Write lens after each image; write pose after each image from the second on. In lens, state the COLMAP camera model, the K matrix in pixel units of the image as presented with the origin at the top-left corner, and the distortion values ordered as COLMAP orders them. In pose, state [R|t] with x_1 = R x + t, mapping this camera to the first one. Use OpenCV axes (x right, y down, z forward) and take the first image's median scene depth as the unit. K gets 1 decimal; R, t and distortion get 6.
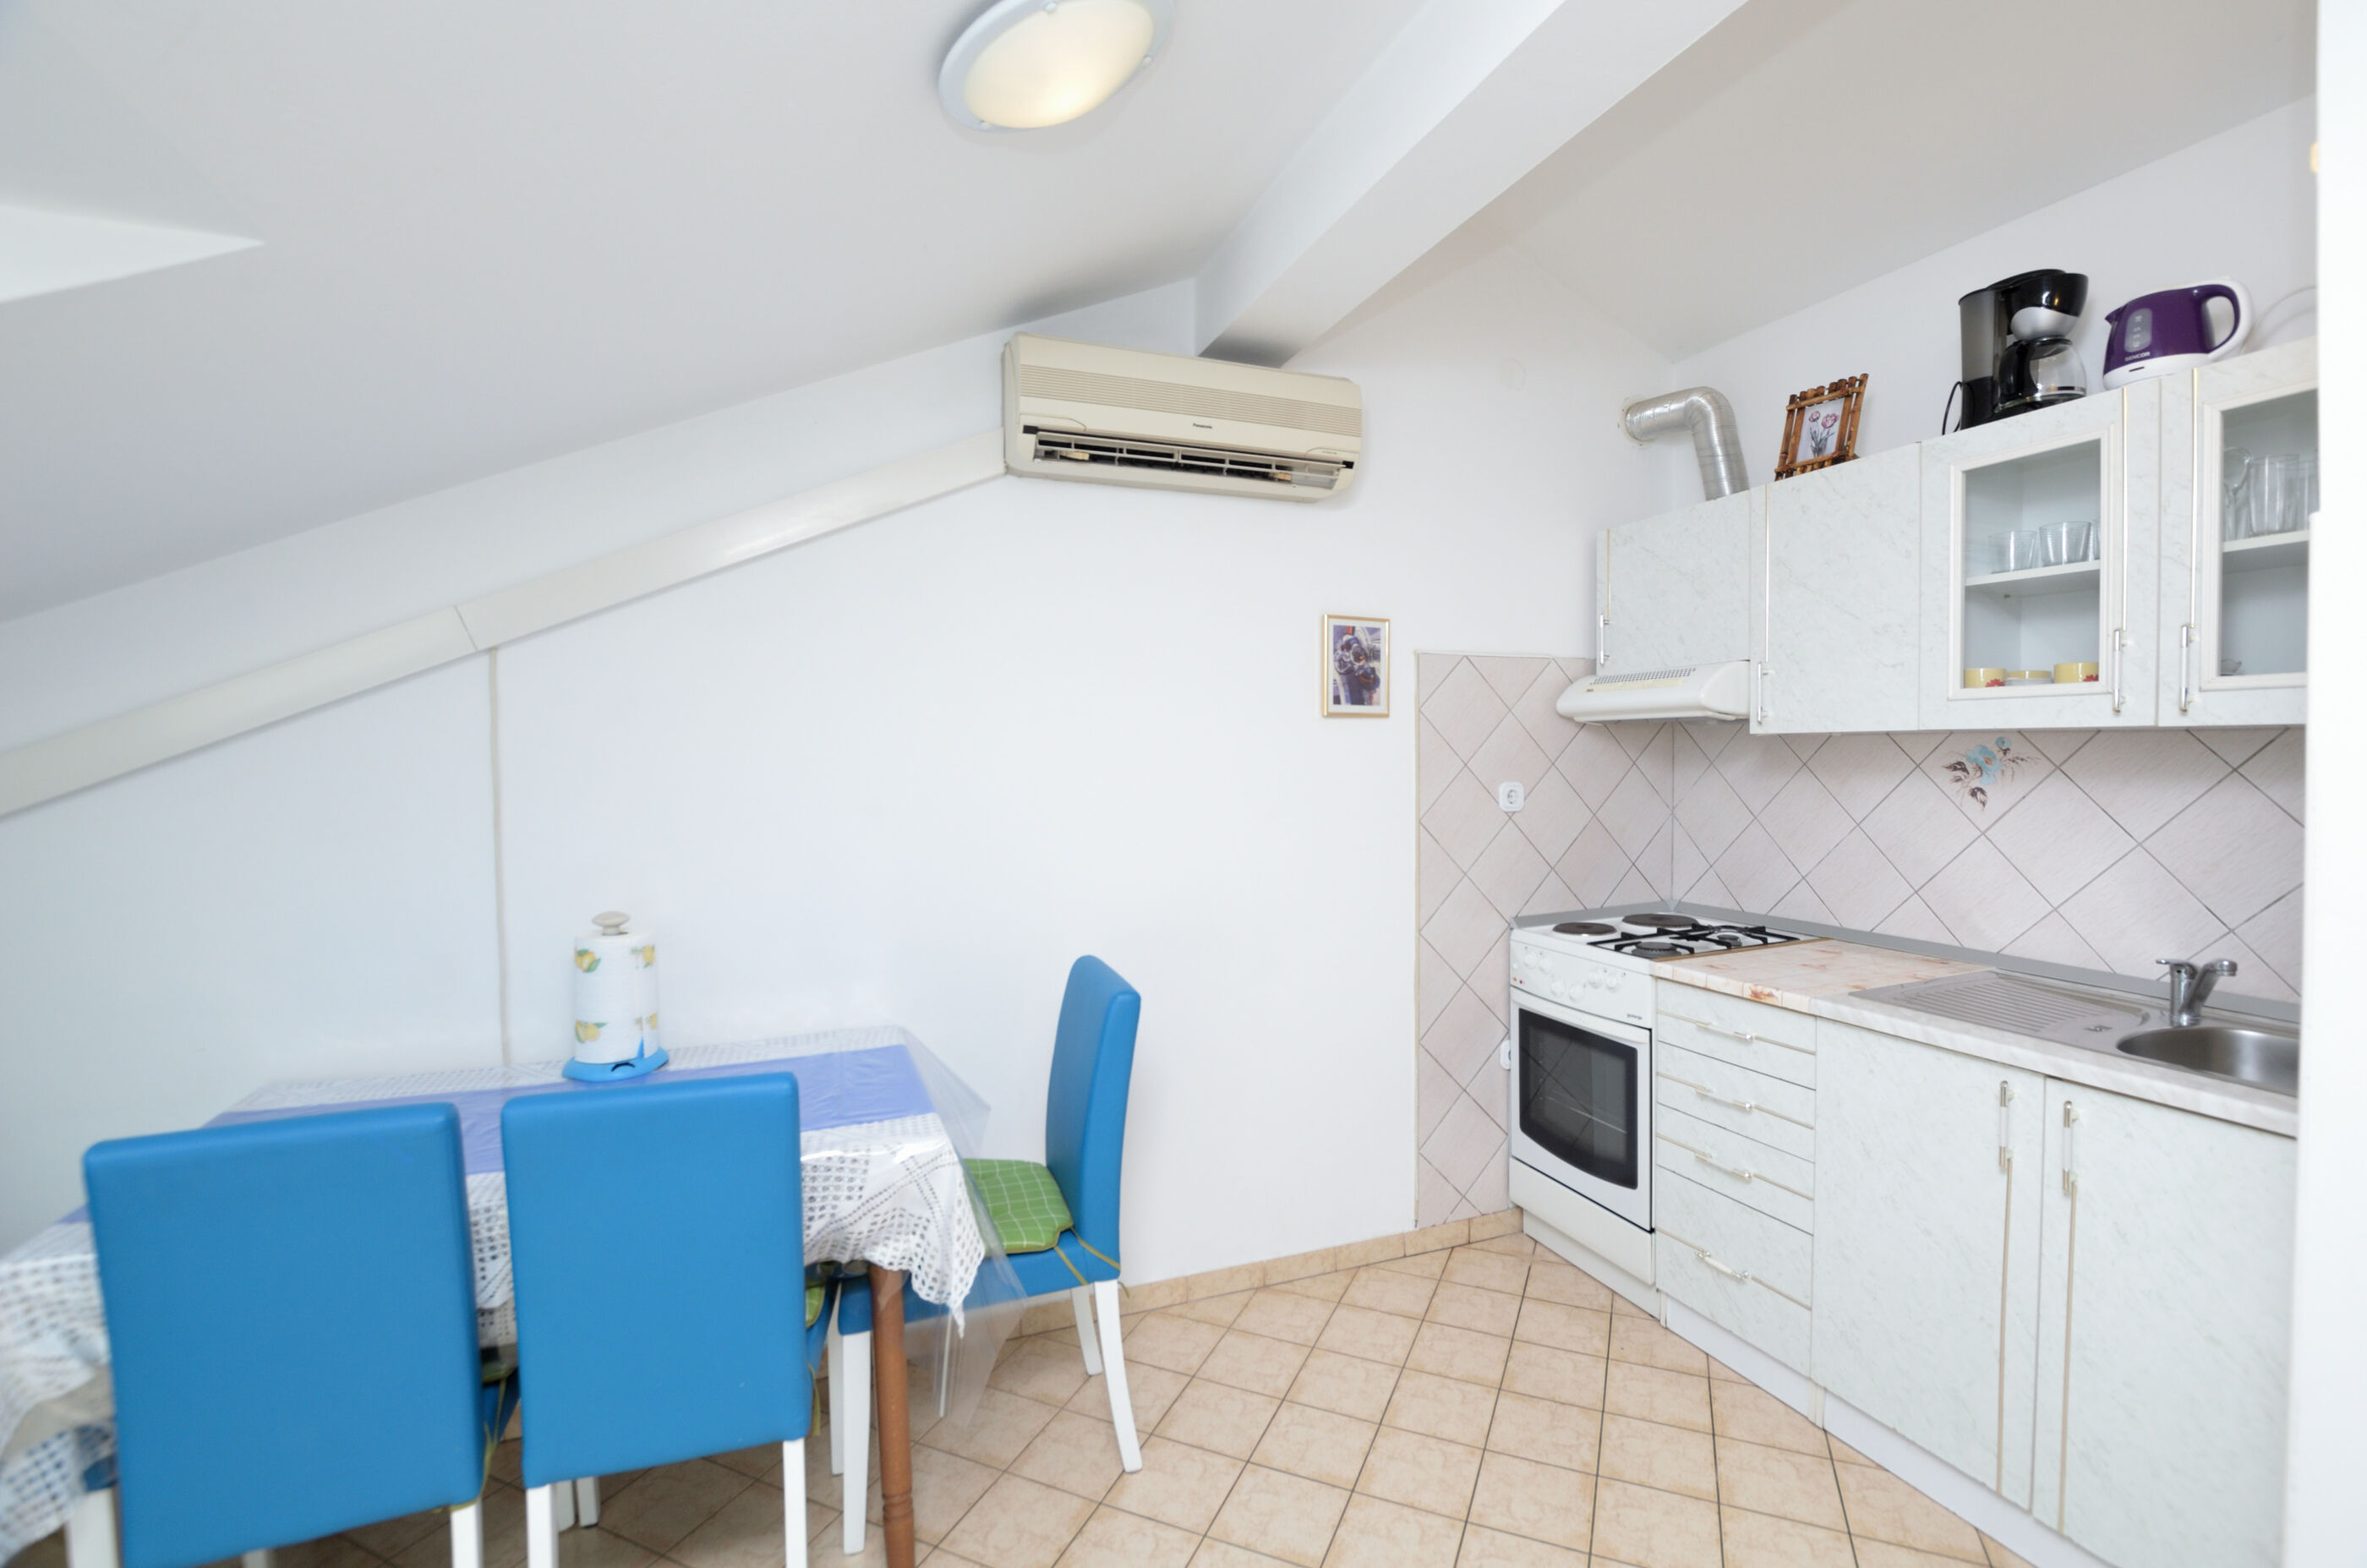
lens RADIAL K [[1037.1, 0, 1177.0], [0, 1037.1, 771.4], [0, 0, 1]] dist [-0.024082, 0.003857]
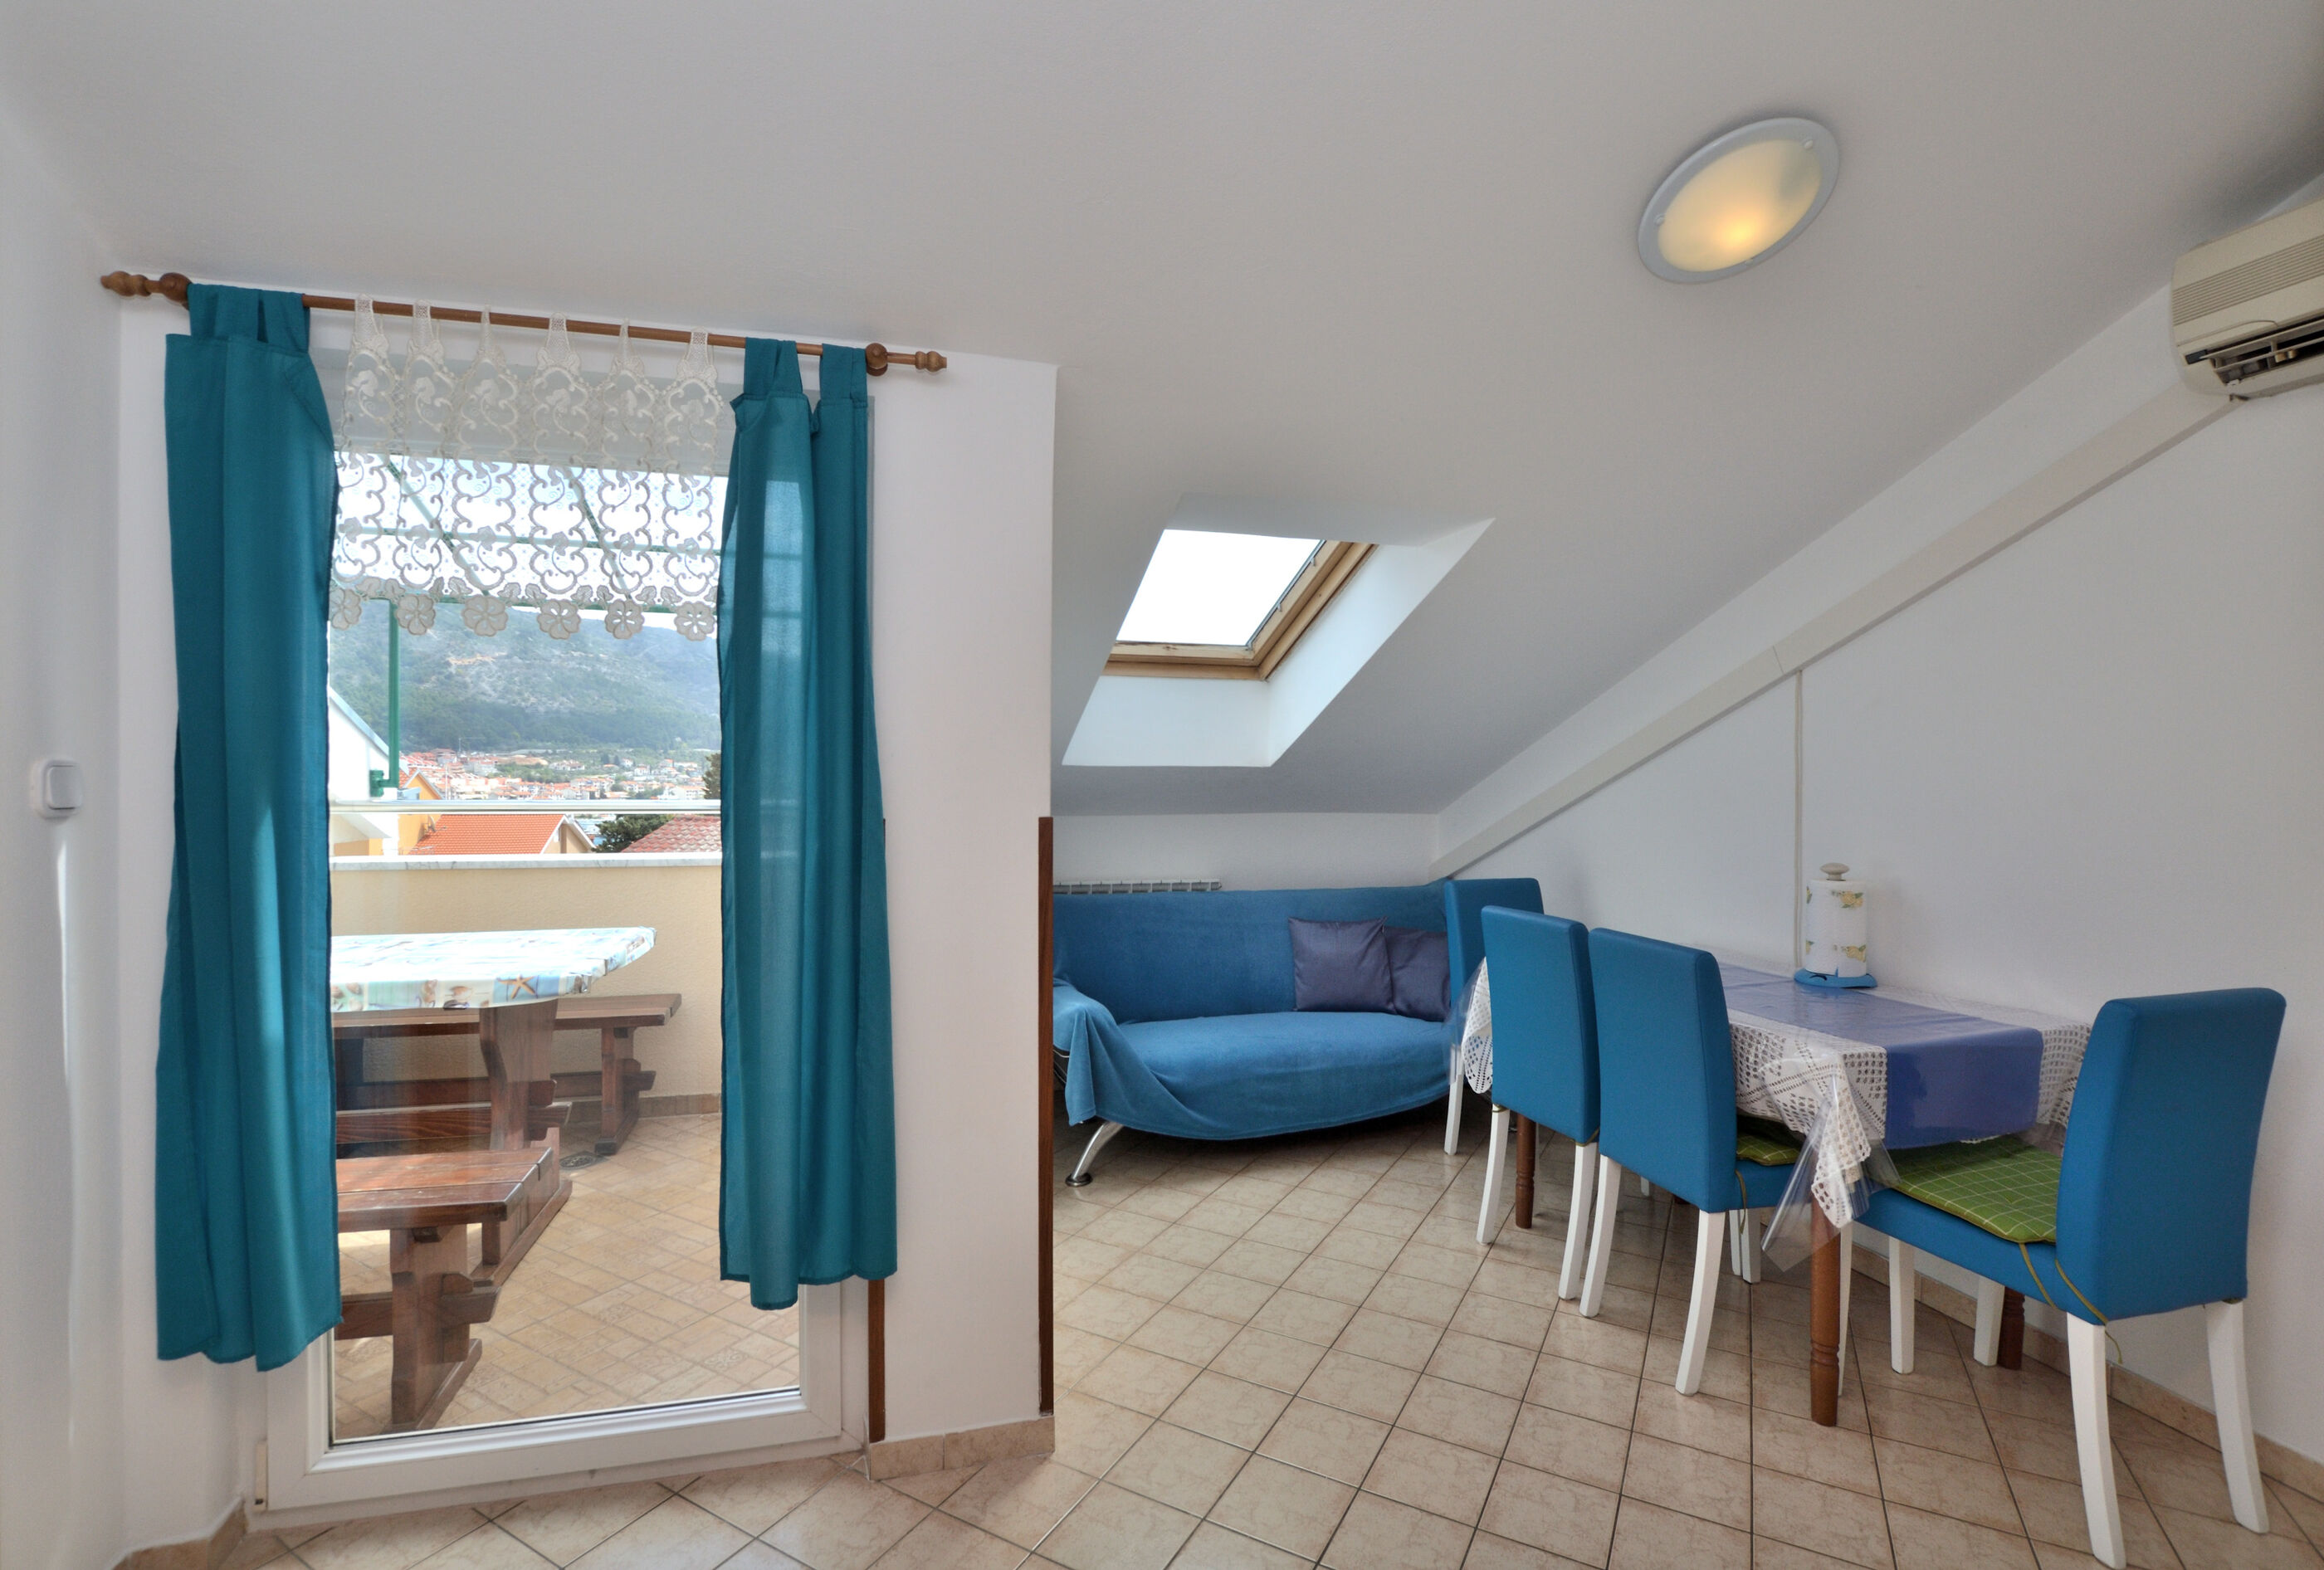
lens RADIAL K [[1039.0, 0, 1163.1], [0, 1039.0, 781.7], [0, 0, 1]] dist [-0.035234, 0.006252]
pose [[-0.082415, 0.015996, -0.996470, 0.640935], [-0.026869, 0.999472, 0.018266, 0.024384], [0.996236, 0.028280, -0.081942, 0.184600]]
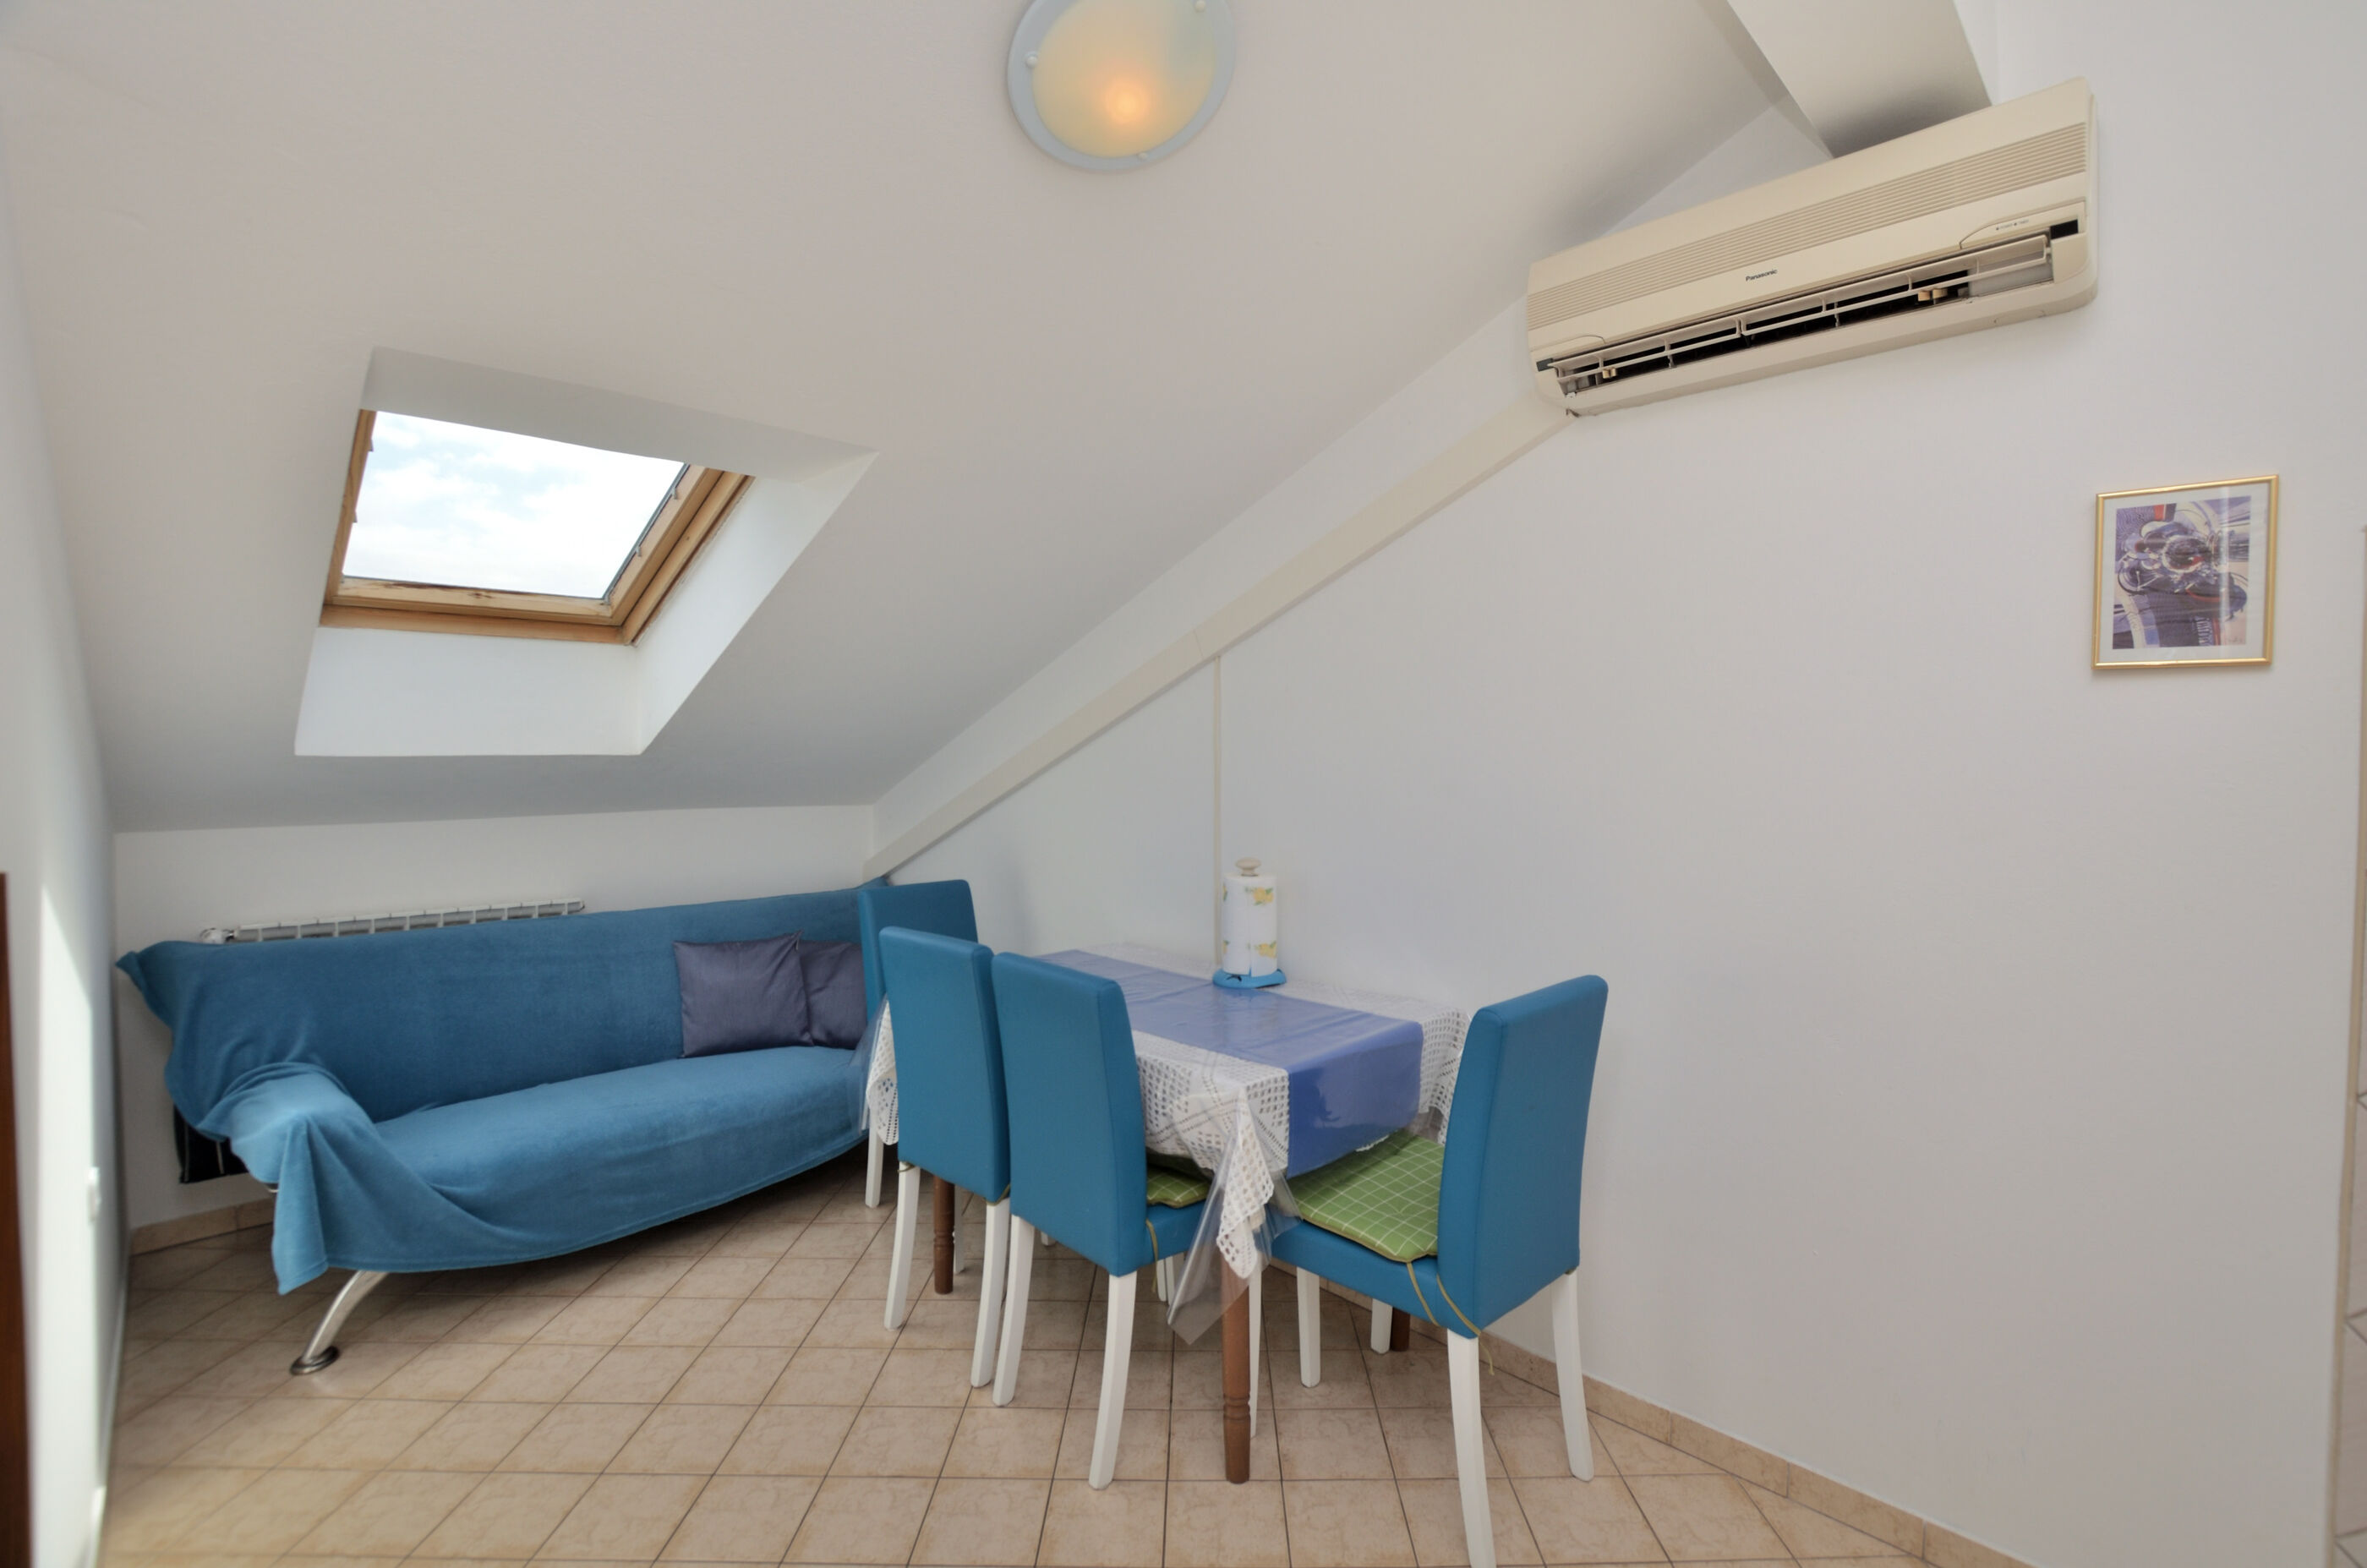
lens RADIAL K [[1045.2, 0, 1187.4], [0, 1045.2, 776.8], [0, 0, 1]] dist [-0.021196, 0.000222]
pose [[0.403695, 0.033500, -0.914280, 0.462531], [-0.027015, 0.999330, 0.024689, 0.004947], [0.914495, 0.014732, 0.404330, 0.309056]]
